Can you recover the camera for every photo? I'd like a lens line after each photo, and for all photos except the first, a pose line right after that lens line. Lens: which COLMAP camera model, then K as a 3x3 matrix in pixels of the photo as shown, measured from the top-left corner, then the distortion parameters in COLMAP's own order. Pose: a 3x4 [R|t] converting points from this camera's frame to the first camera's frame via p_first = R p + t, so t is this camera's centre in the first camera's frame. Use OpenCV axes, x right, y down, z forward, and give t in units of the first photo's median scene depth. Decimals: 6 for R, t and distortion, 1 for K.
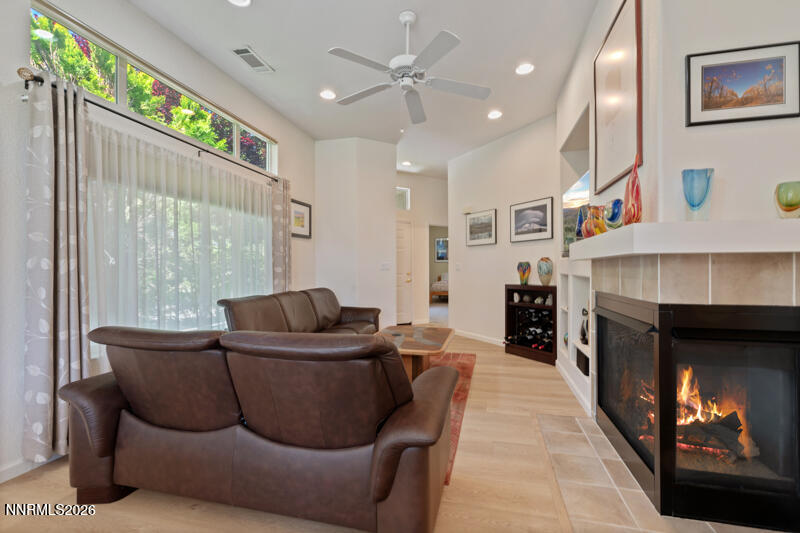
lens RADIAL K [[354.5, 0, 405.8], [0, 354.5, 269.9], [0, 0, 1]] dist [0.005220, -0.001862]
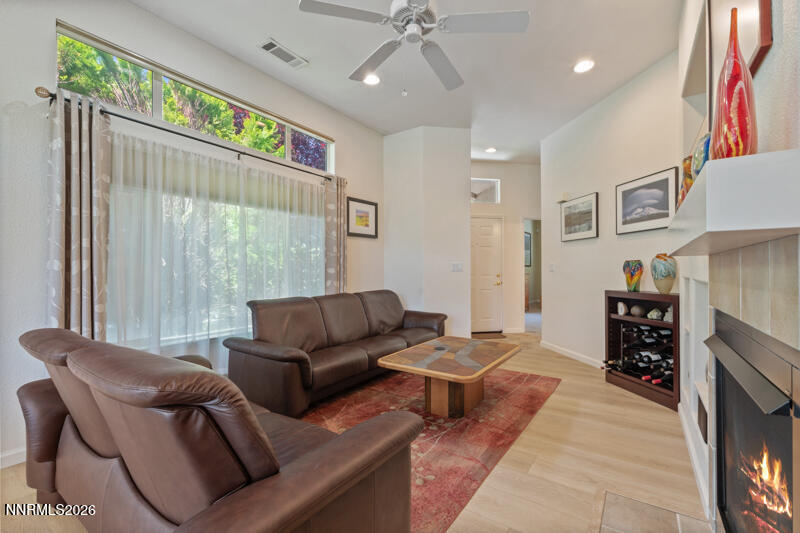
lens RADIAL K [[354.5, 0, 395.0], [0, 354.5, 268.8], [0, 0, 1]] dist [0.005220, -0.001862]
pose [[0.935001, -0.001633, -0.354641, 0.150808], [-0.000892, 0.999975, -0.006956, 0.000656], [0.354643, 0.006820, 0.934977, 0.160115]]
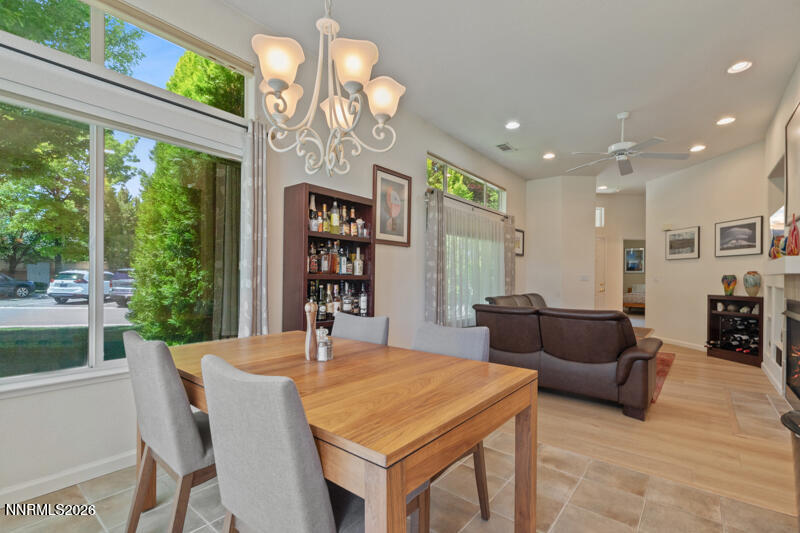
lens RADIAL K [[354.5, 0, 413.5], [0, 354.5, 278.8], [0, 0, 1]] dist [0.005220, -0.001862]
pose [[0.903684, 0.010873, -0.428063, -0.092499], [-0.011839, 0.999930, 0.000406, 0.000831], [0.428037, 0.004701, 0.903749, -0.477240]]
